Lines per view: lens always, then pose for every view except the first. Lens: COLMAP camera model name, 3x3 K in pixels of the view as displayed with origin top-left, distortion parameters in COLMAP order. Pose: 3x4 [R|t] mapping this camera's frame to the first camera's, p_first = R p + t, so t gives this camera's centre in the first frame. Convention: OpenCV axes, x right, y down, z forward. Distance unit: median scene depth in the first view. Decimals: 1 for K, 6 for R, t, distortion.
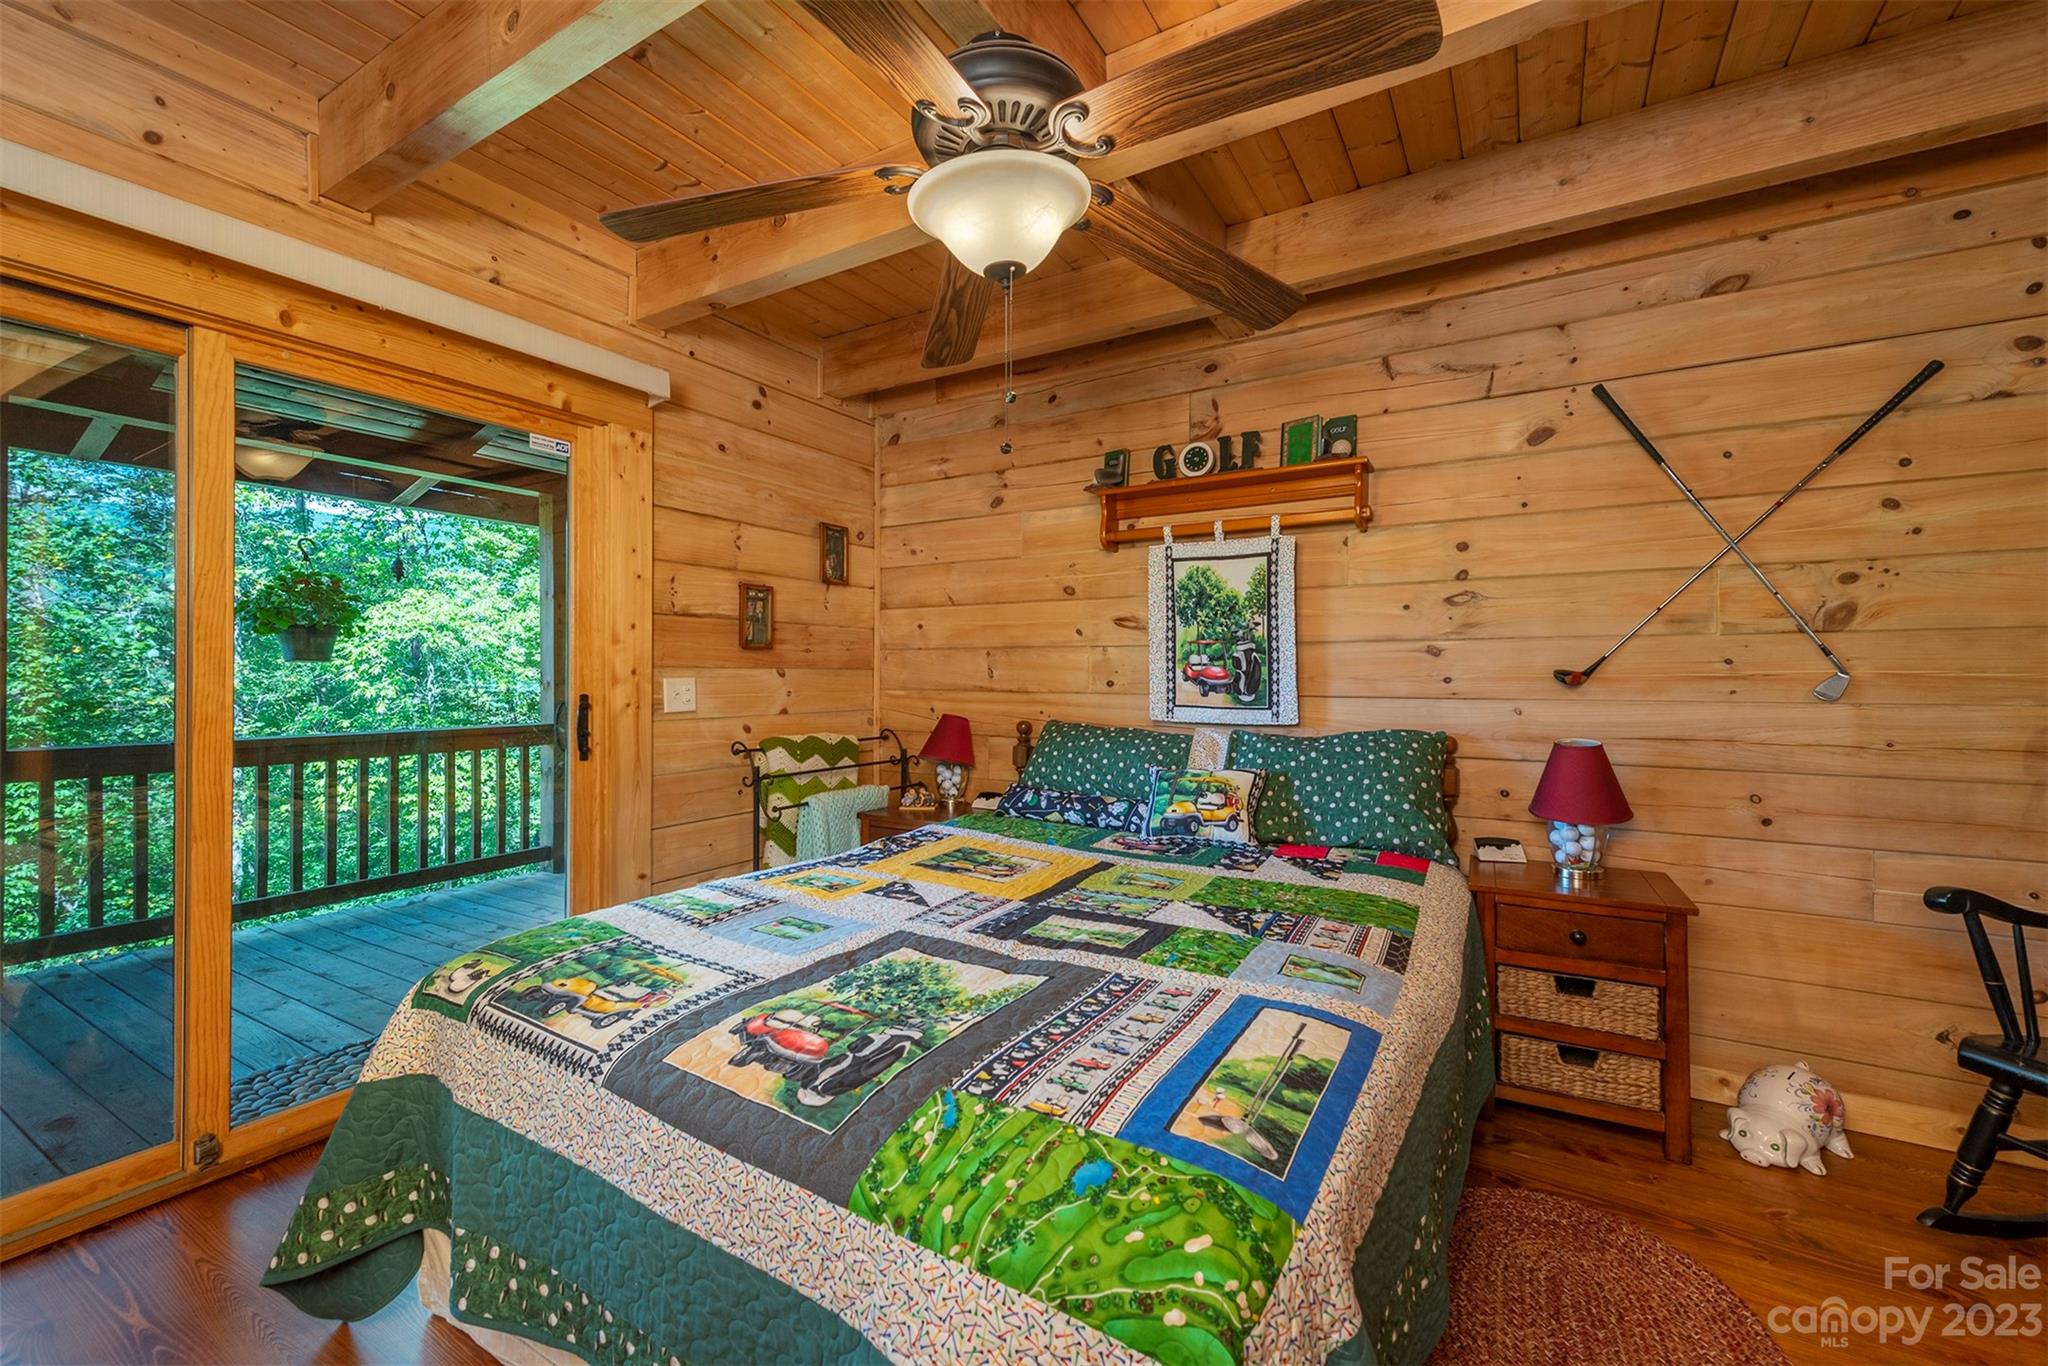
lens RADIAL K [[805.1, 0, 1032.1], [0, 805.1, 674.4], [0, 0, 1]] dist [0.010967, -0.000256]
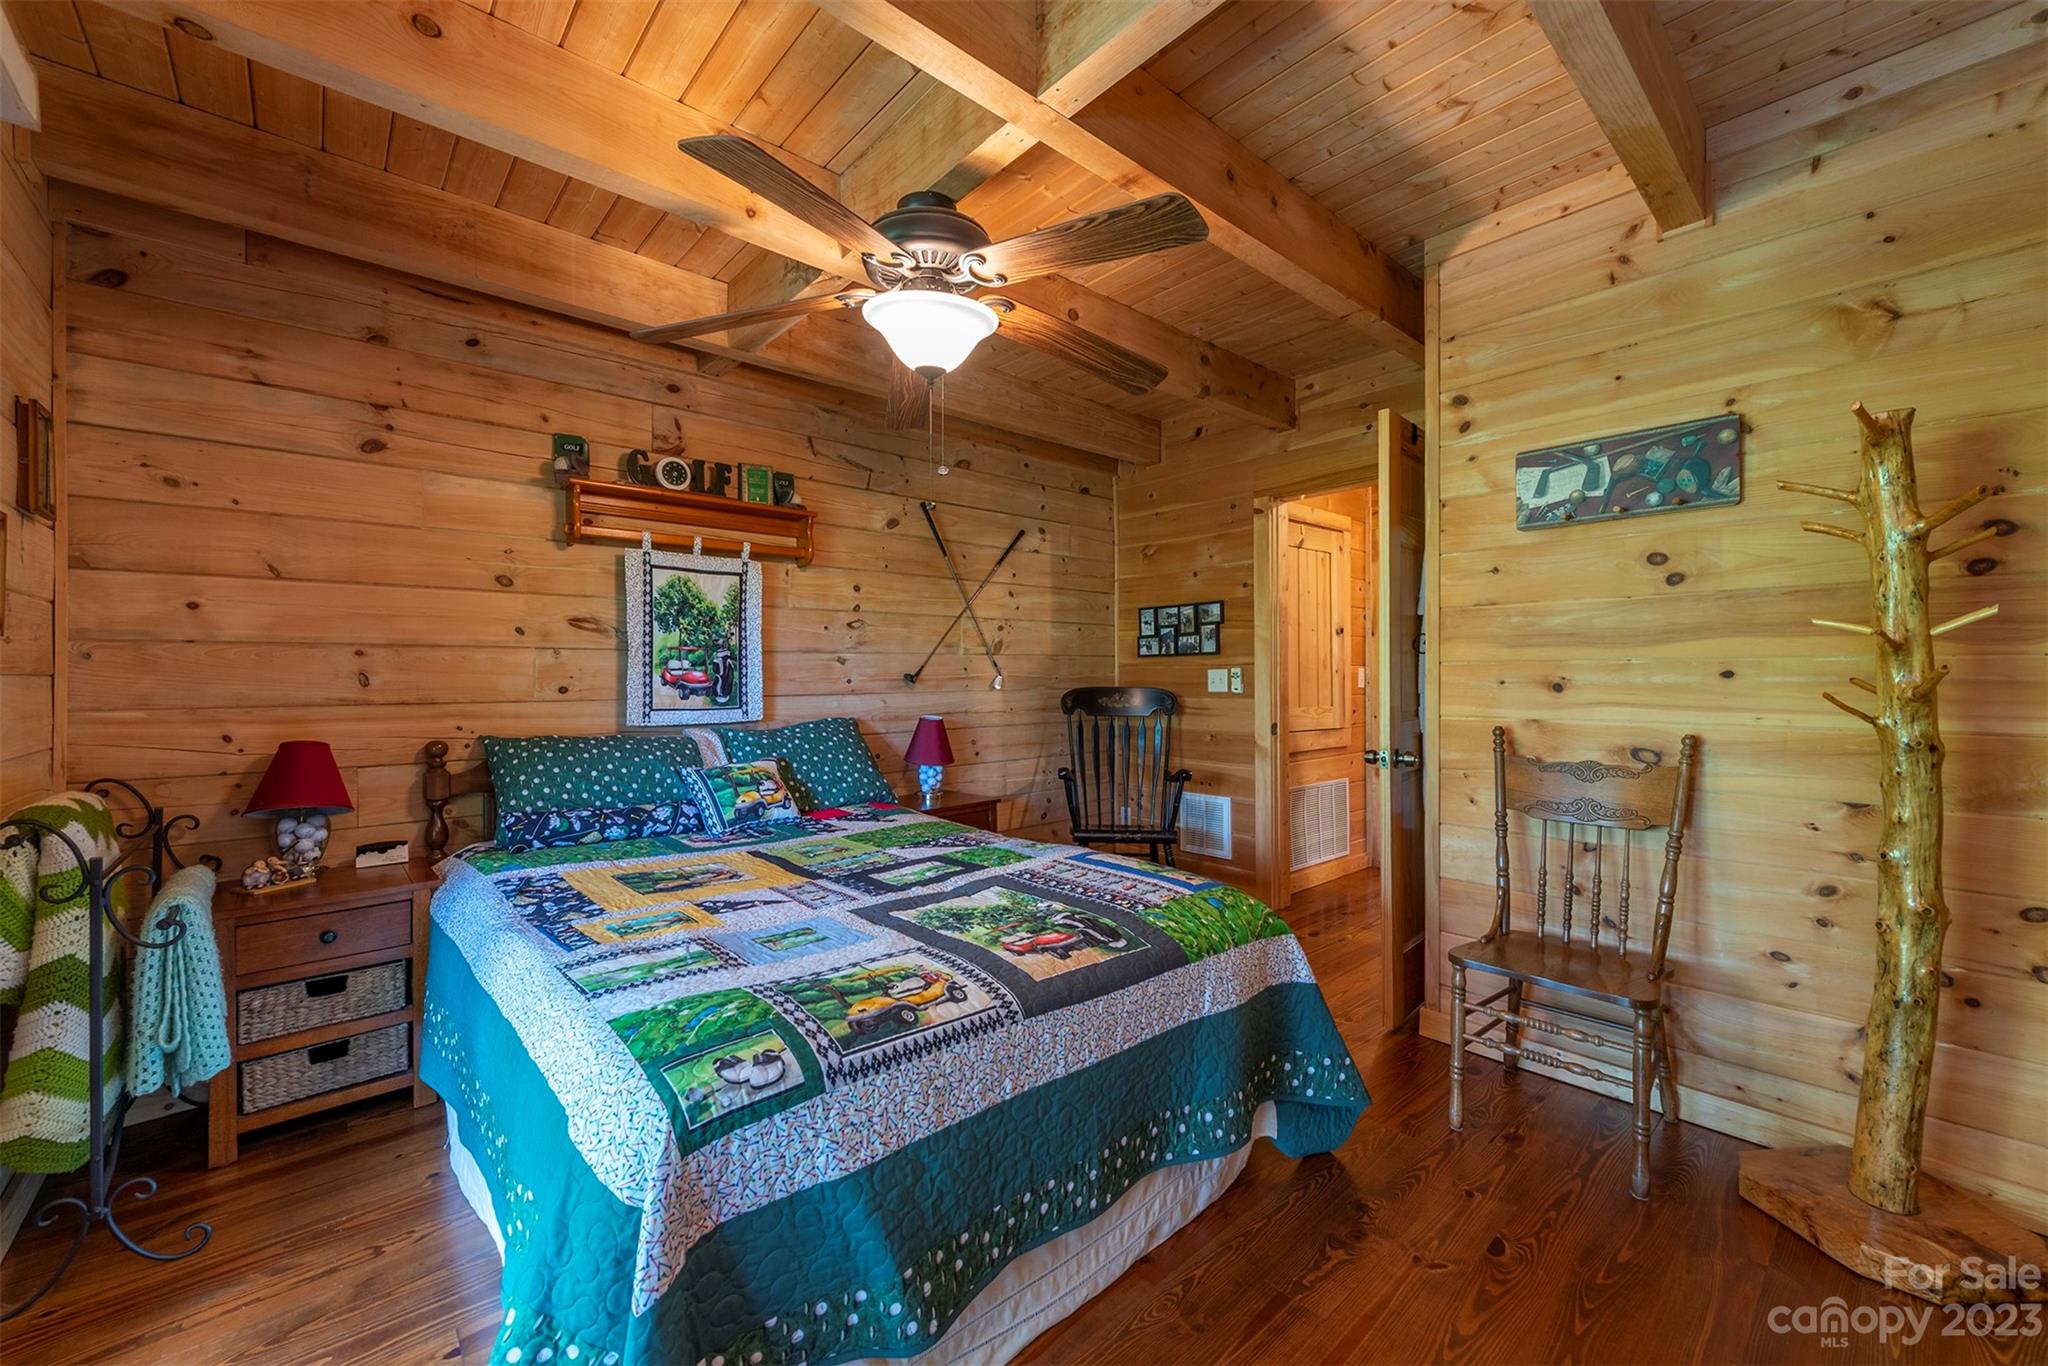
lens RADIAL K [[805.1, 0, 1028.7], [0, 805.1, 675.6], [0, 0, 1]] dist [0.010967, -0.000256]
pose [[0.302539, -0.005134, 0.953123, -0.685021], [0.006113, 0.999975, 0.003446, -0.005116], [-0.953117, 0.004784, 0.302563, 0.253721]]
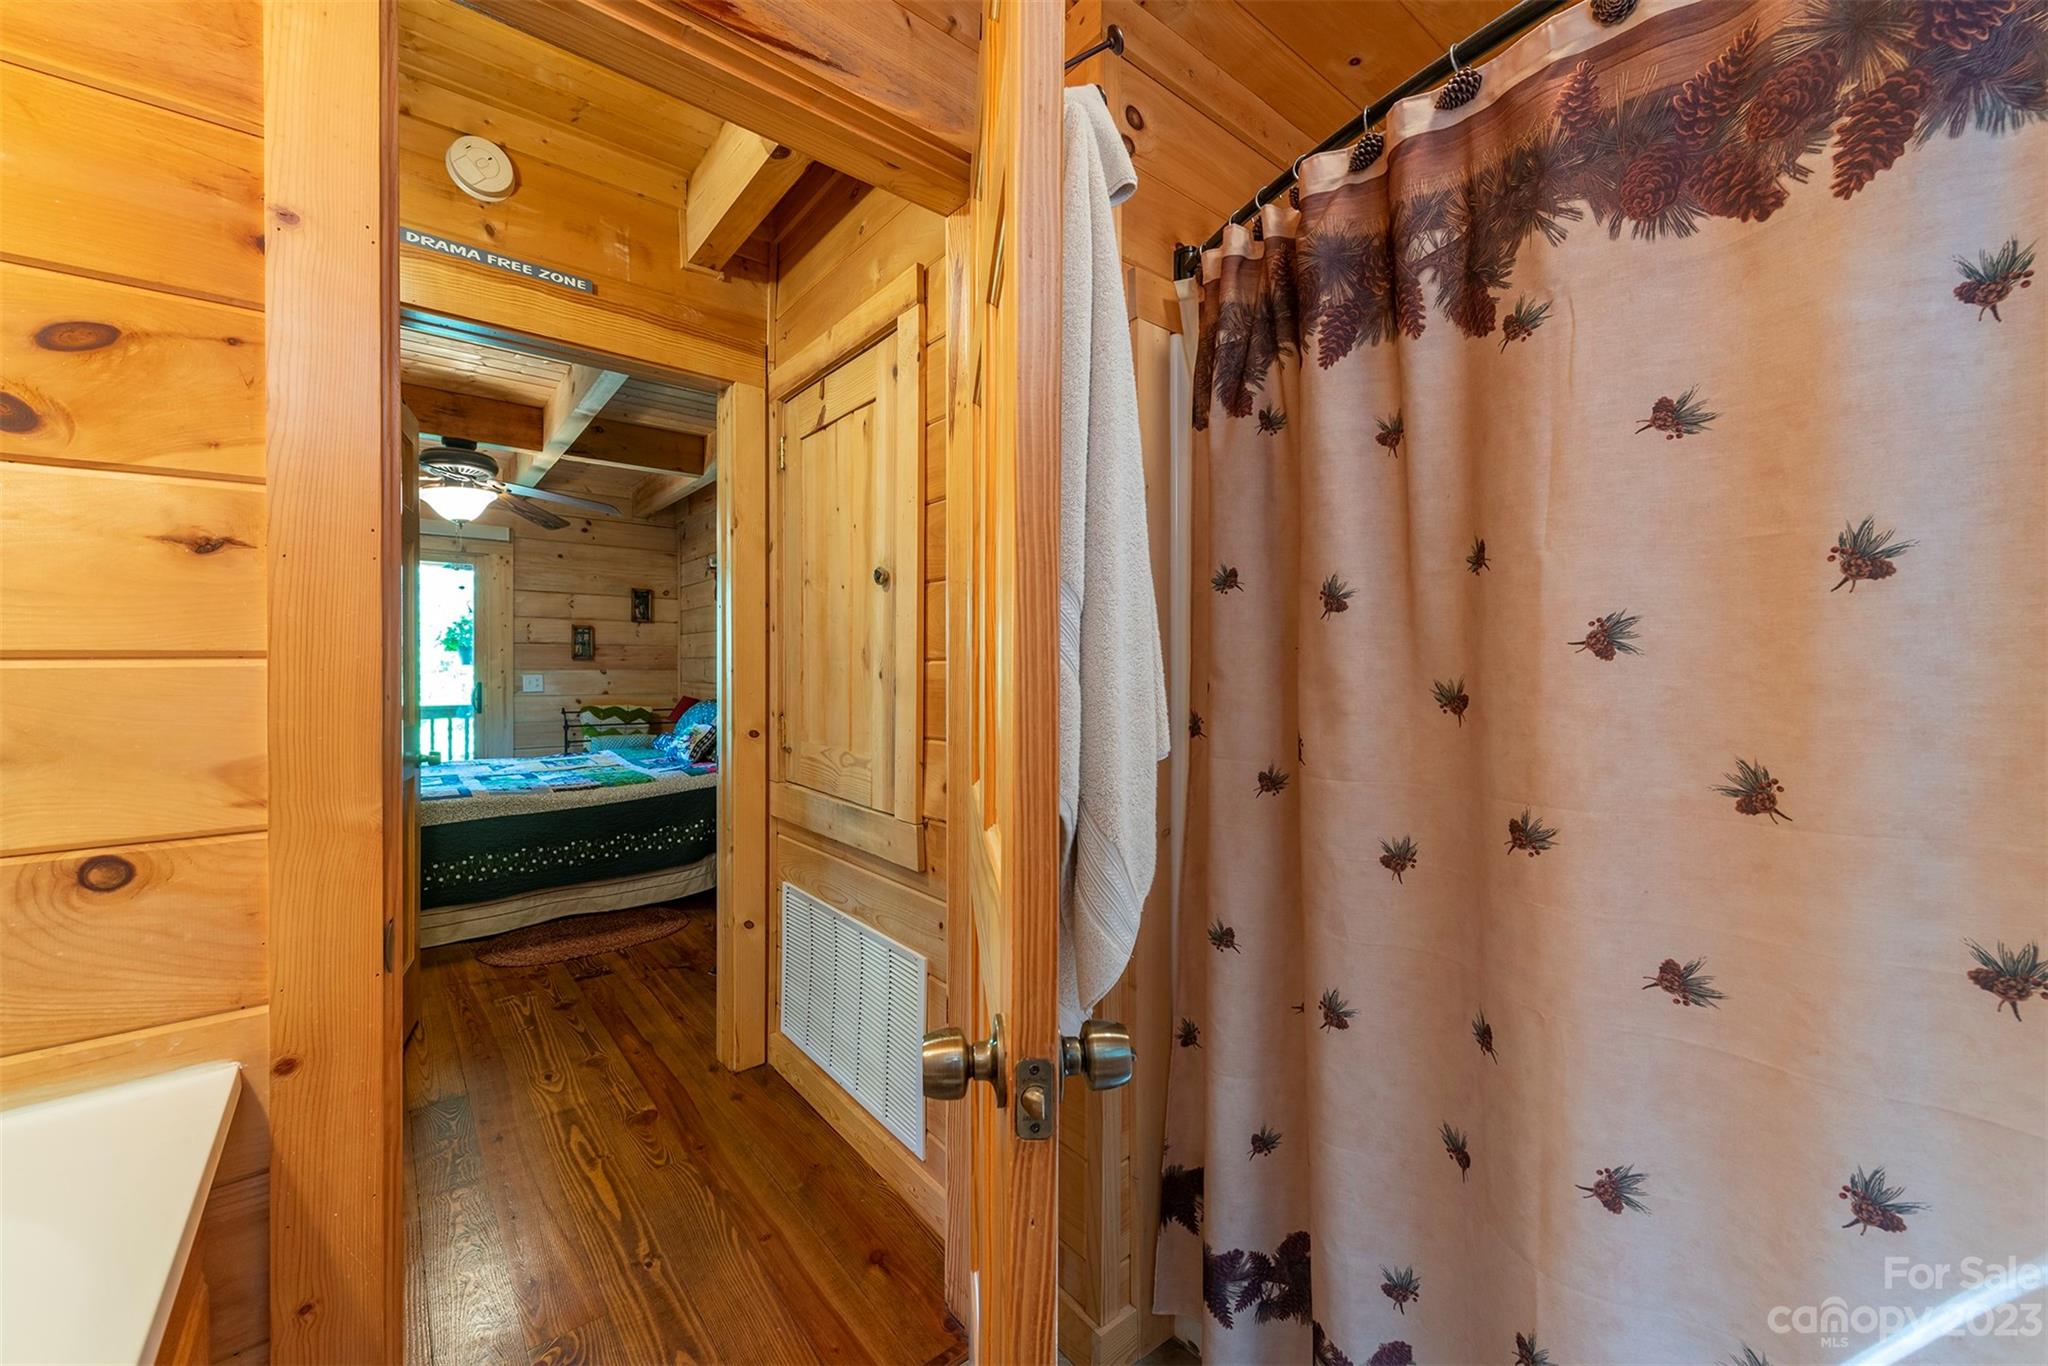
lens RADIAL K [[805.1, 0, 1017.5], [0, 805.1, 677.6], [0, 0, 1]] dist [0.010967, -0.000256]
pose [[0.934461, -0.000711, -0.356064, 1.419075], [0.001947, 0.999993, 0.003113, 0.008252], [0.356059, -0.003603, 0.934456, -0.455078]]
